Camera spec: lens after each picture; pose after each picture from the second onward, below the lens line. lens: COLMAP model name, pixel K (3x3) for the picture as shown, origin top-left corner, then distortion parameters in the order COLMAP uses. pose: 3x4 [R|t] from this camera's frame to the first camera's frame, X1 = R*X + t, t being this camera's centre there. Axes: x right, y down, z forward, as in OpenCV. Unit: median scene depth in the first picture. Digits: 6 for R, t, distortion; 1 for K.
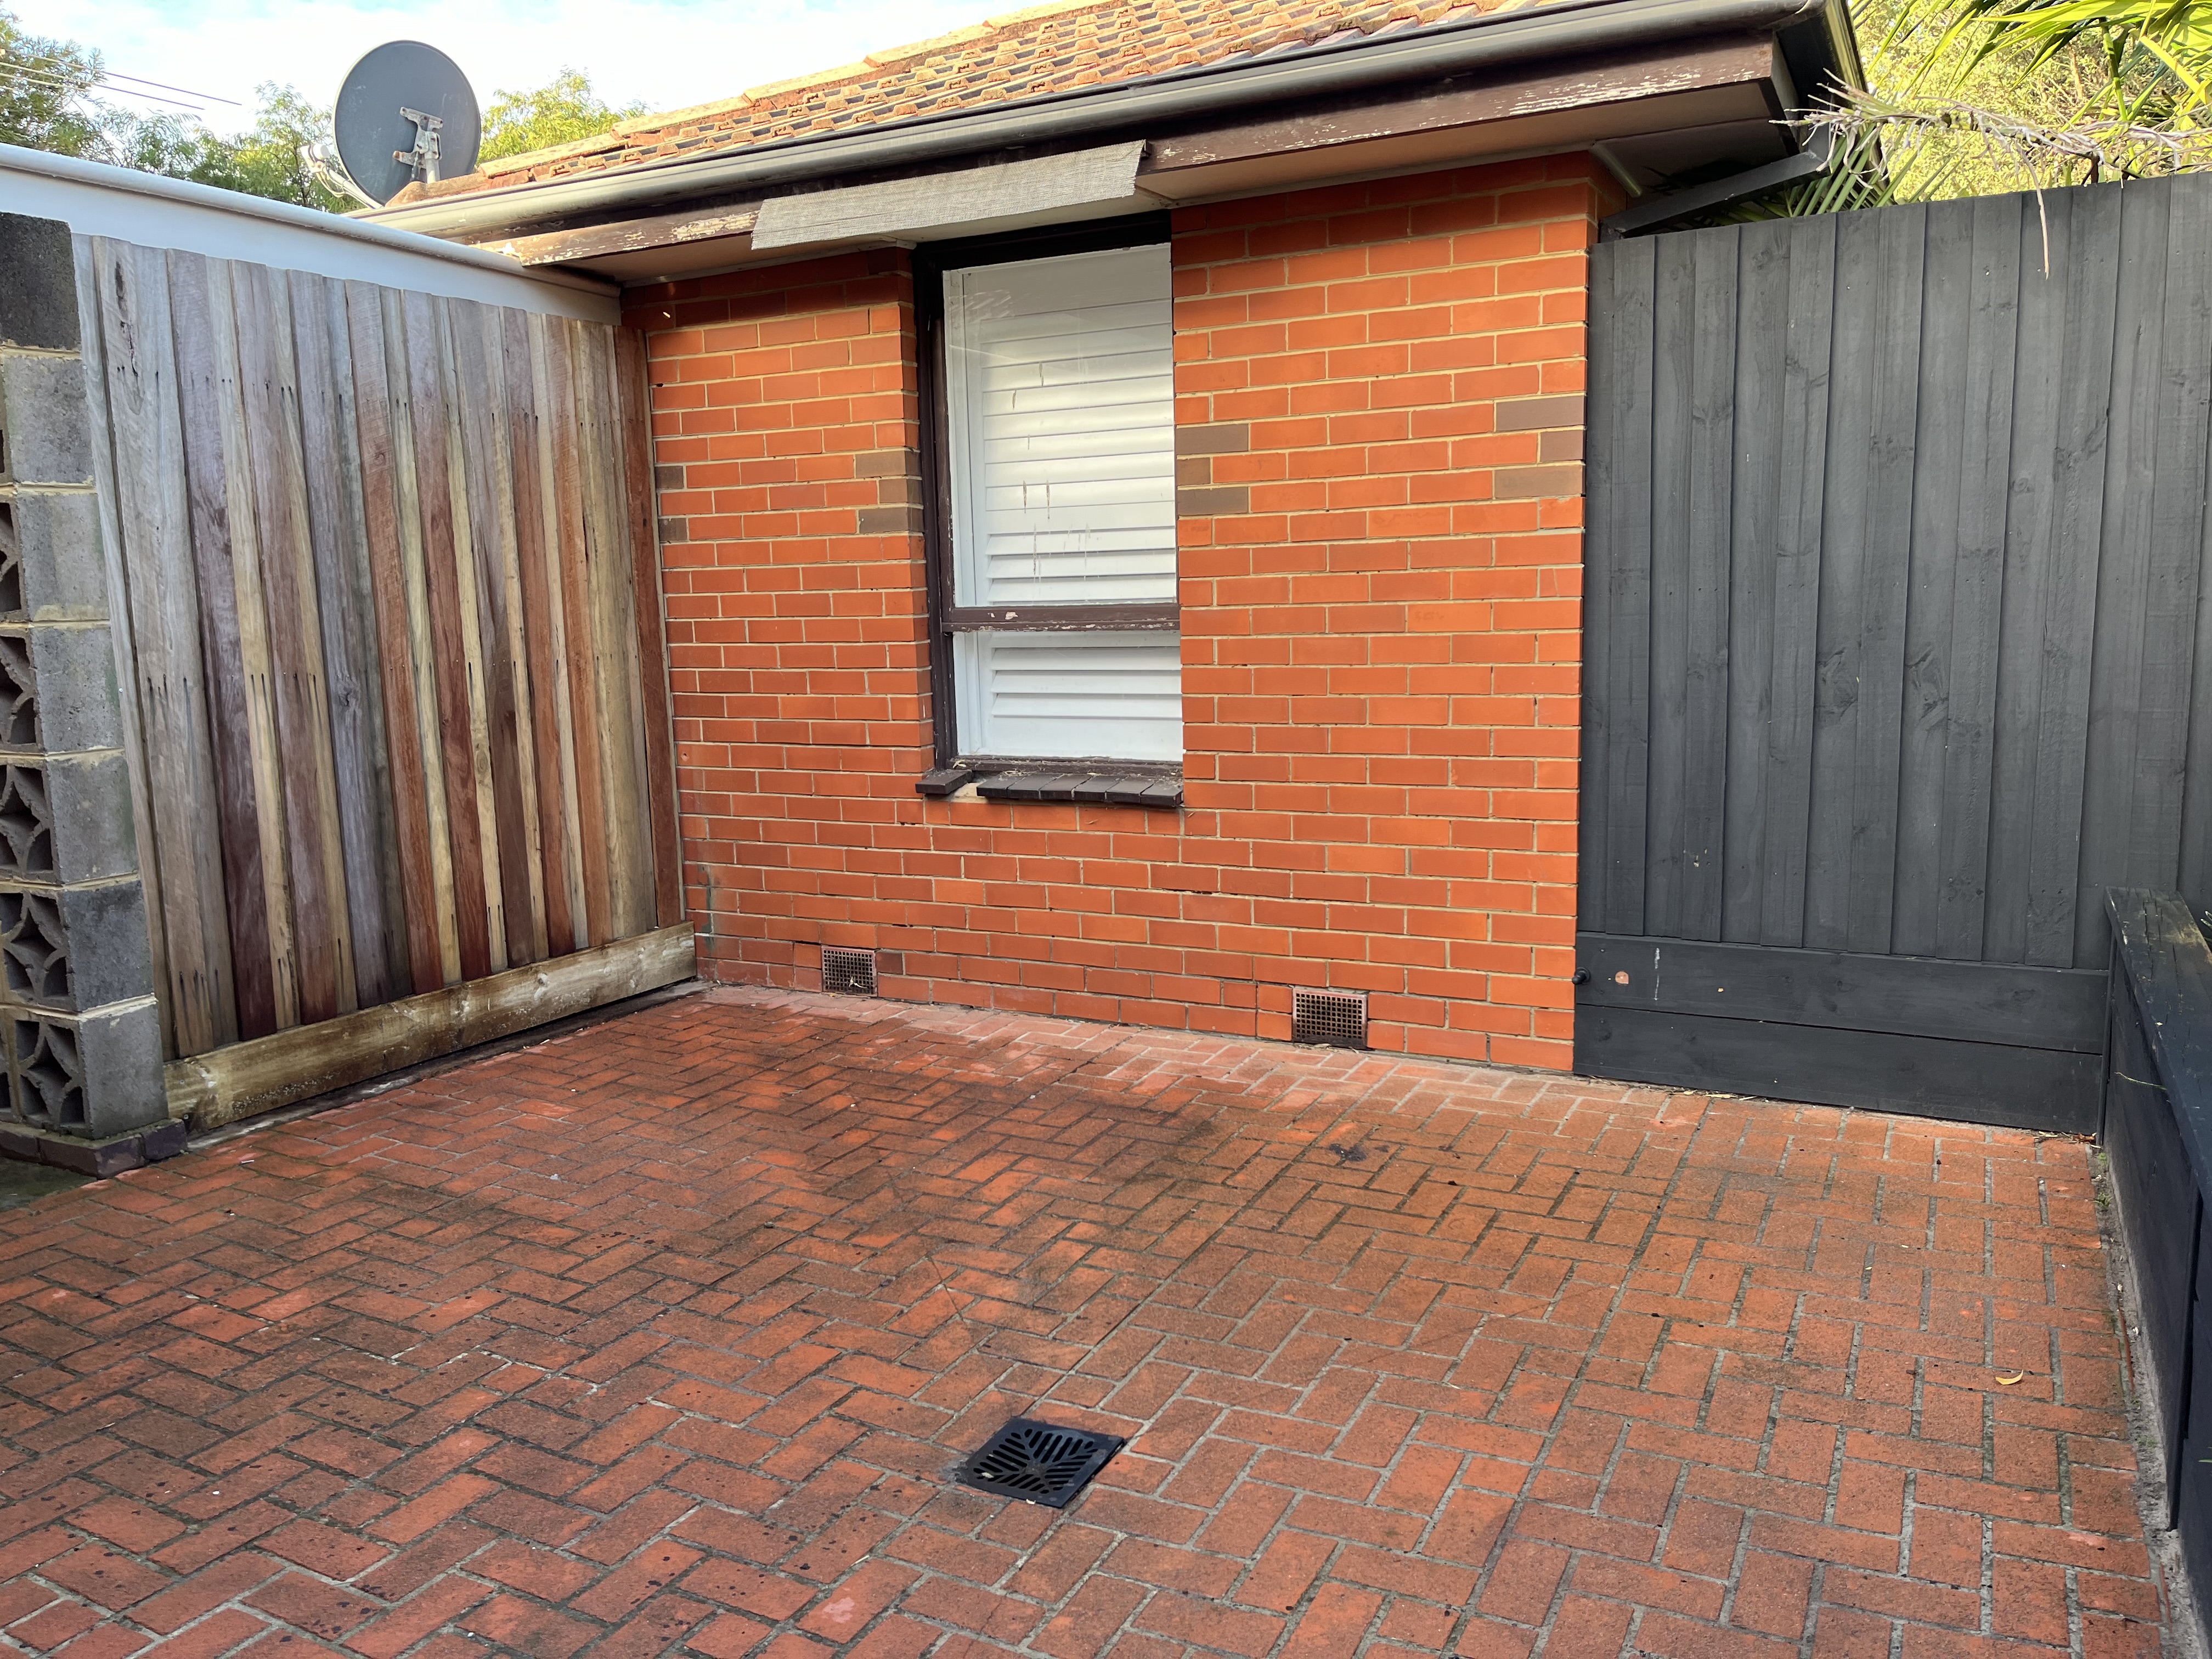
lens RADIAL K [[1664.9, 0, 1107.2], [0, 1664.9, 823.0], [0, 0, 1]] dist [0.054412, -0.088731]
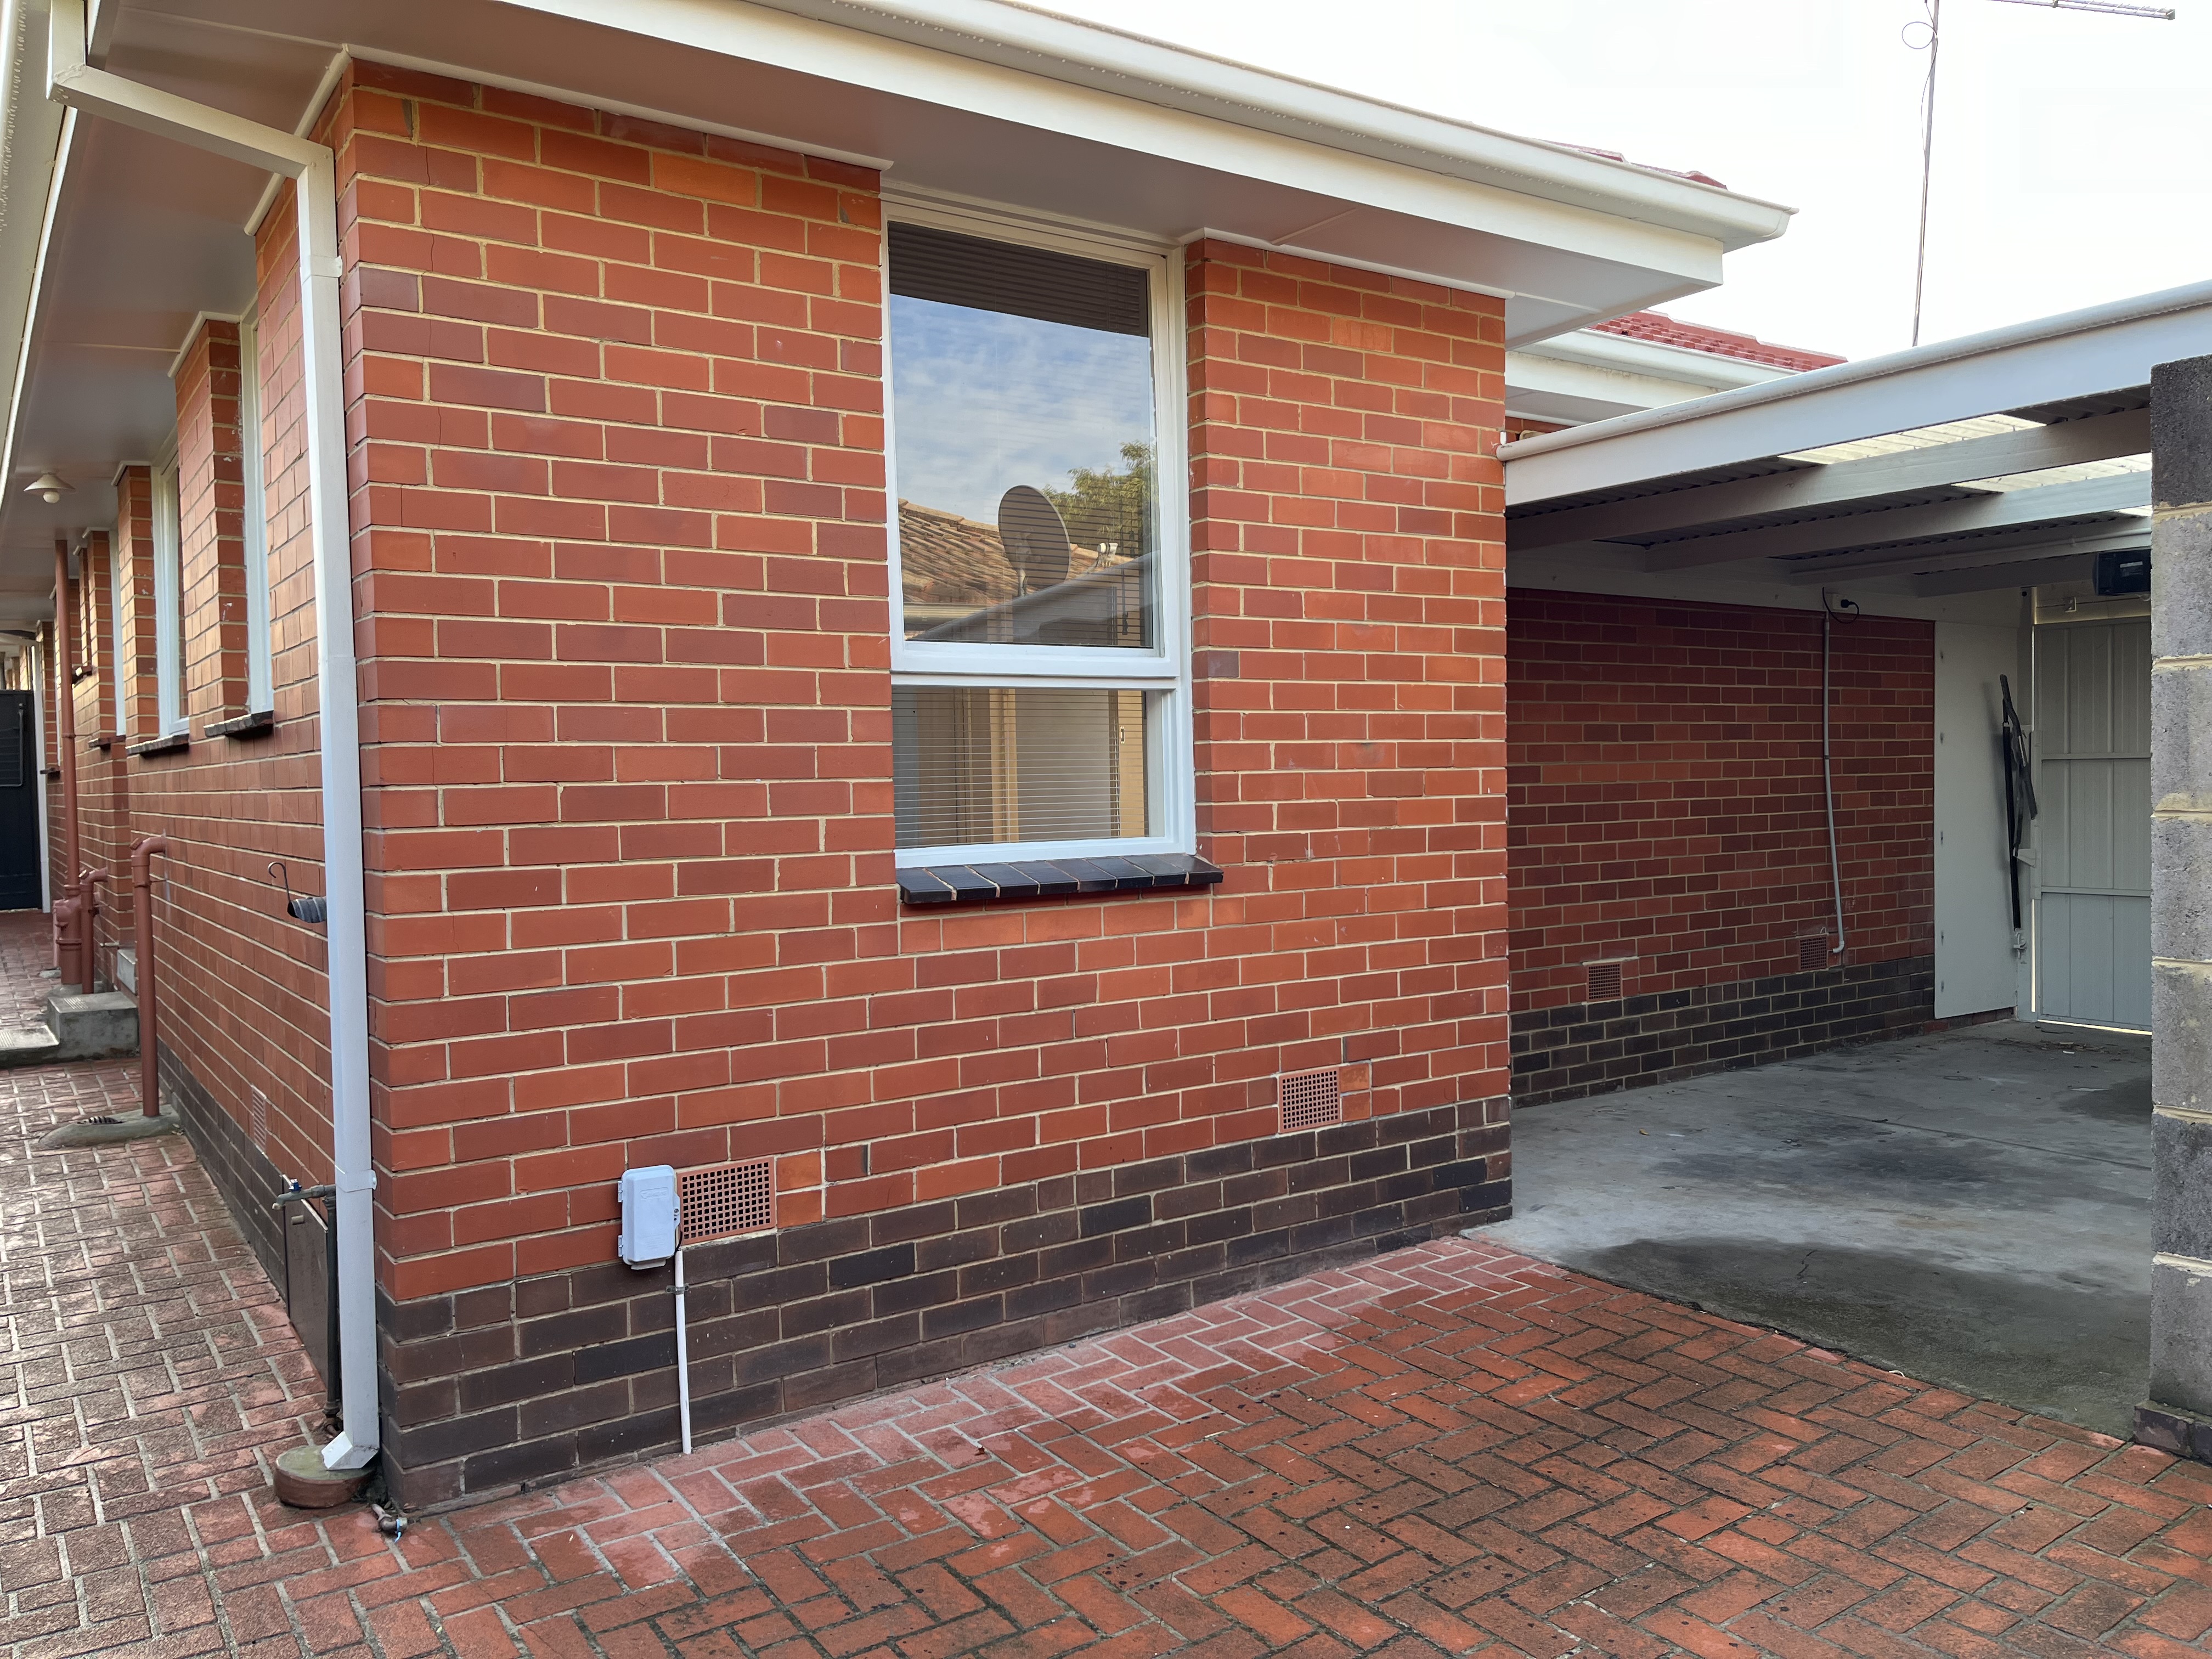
lens RADIAL K [[1664.9, 0, 1112.3], [0, 1664.9, 824.2], [0, 0, 1]] dist [0.054412, -0.088731]
pose [[-0.475019, 0.065899, -0.877504, 0.432687], [-0.089687, 0.988374, 0.122775, -0.179764], [0.875393, 0.137021, -0.463586, 0.962369]]
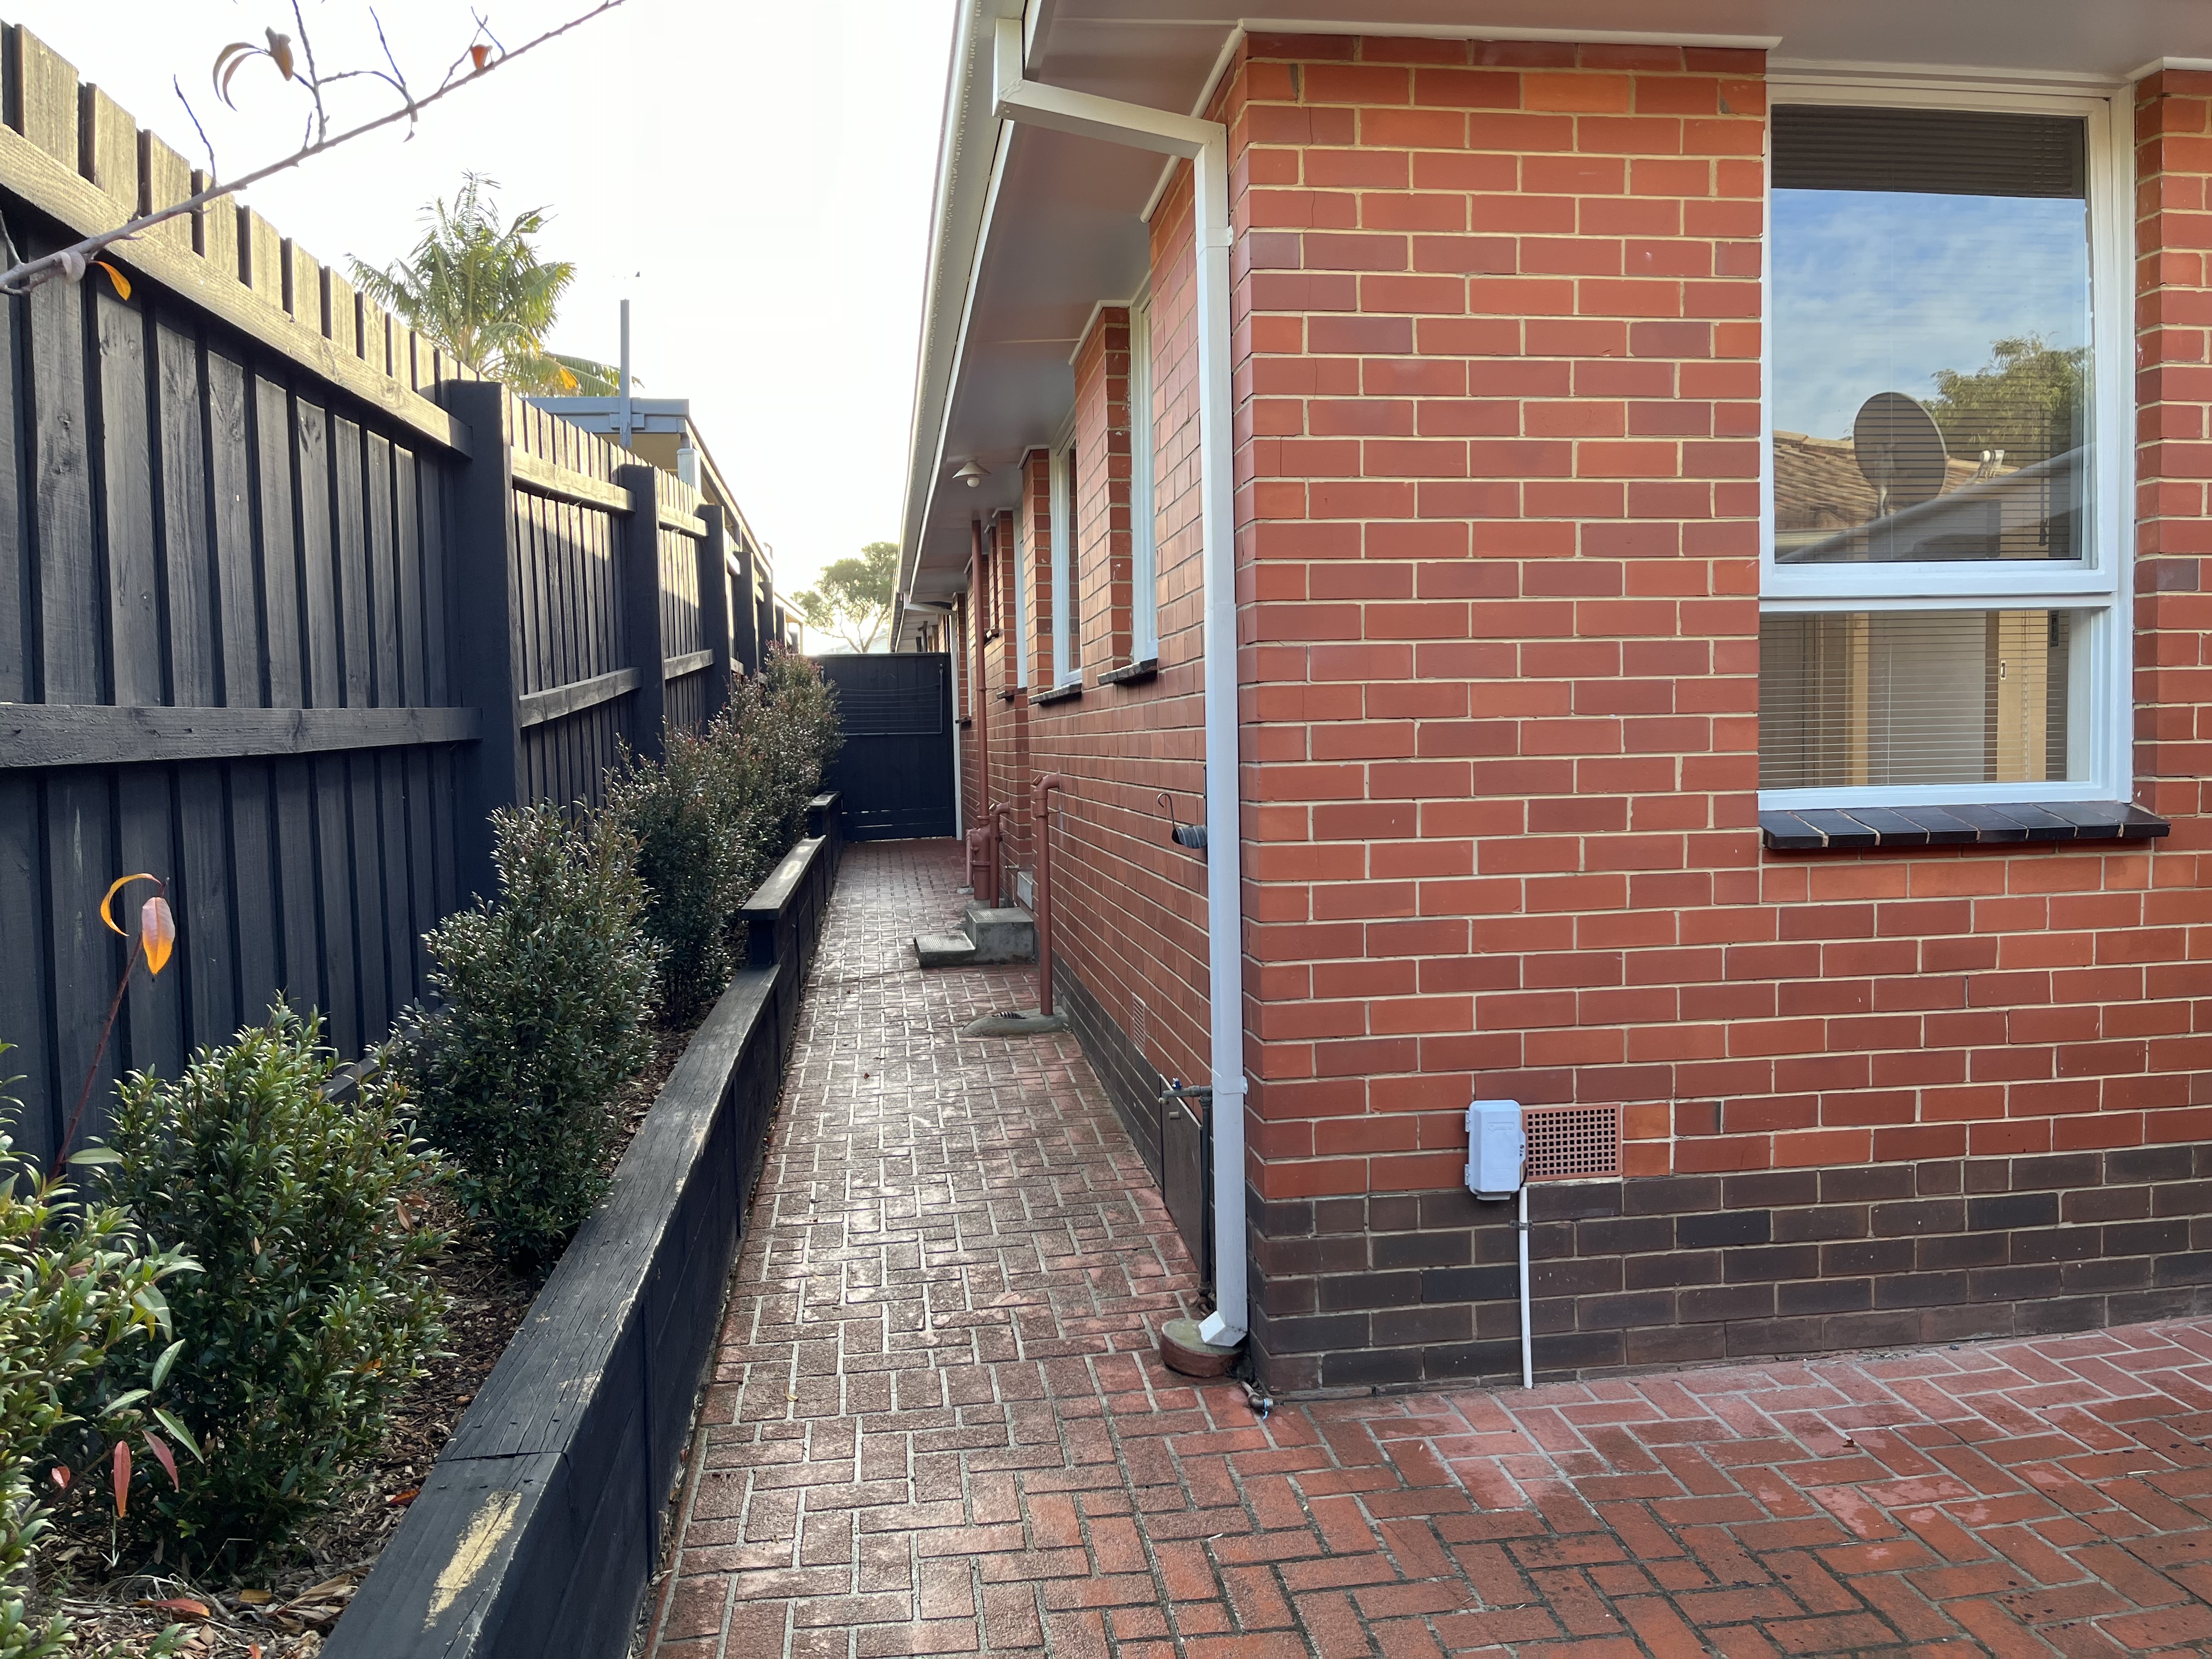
lens RADIAL K [[1664.9, 0, 1112.5], [0, 1664.9, 834.8], [0, 0, 1]] dist [0.054412, -0.088731]
pose [[-0.822604, 0.080752, -0.562852, 0.441802], [-0.033350, 0.981309, 0.189527, -0.171813], [0.567636, 0.174677, -0.804535, 0.940725]]
